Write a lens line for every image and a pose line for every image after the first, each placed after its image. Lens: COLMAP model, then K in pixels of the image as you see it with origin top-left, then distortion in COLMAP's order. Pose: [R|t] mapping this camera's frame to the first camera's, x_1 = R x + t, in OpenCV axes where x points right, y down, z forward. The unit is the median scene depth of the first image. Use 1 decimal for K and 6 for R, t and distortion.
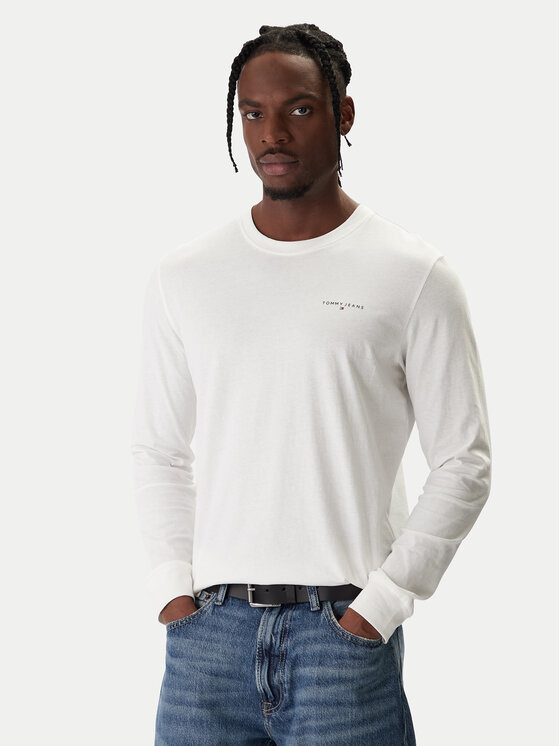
lens RADIAL K [[2373.9, 0, 278.8], [0, 2373.9, 372.4], [0, 0, 1]] dist [-0.115774, 0.000000]
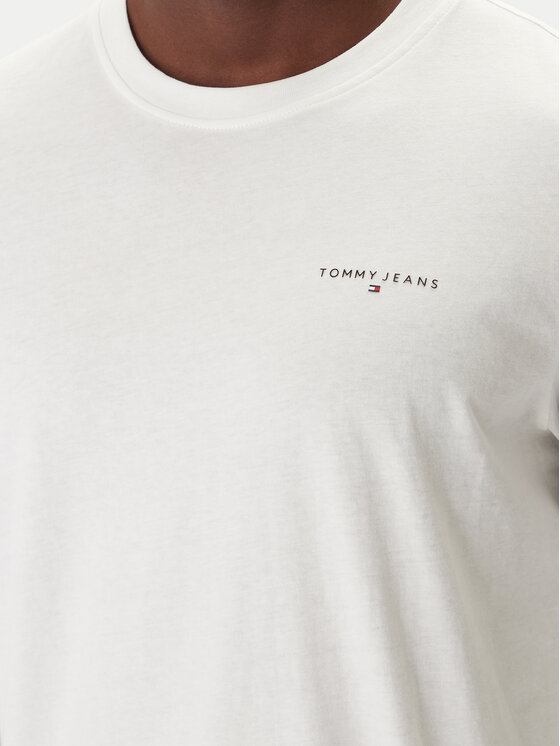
lens RADIAL K [[2373.9, 0, 282.1], [0, 2373.9, 372.6], [0, 0, 1]] dist [-0.115774, 0.000000]
pose [[0.995599, -0.043379, -0.083072, 0.041203], [0.055180, 0.987820, 0.145487, -0.065645], [0.075749, -0.149431, 0.985866, 0.662736]]
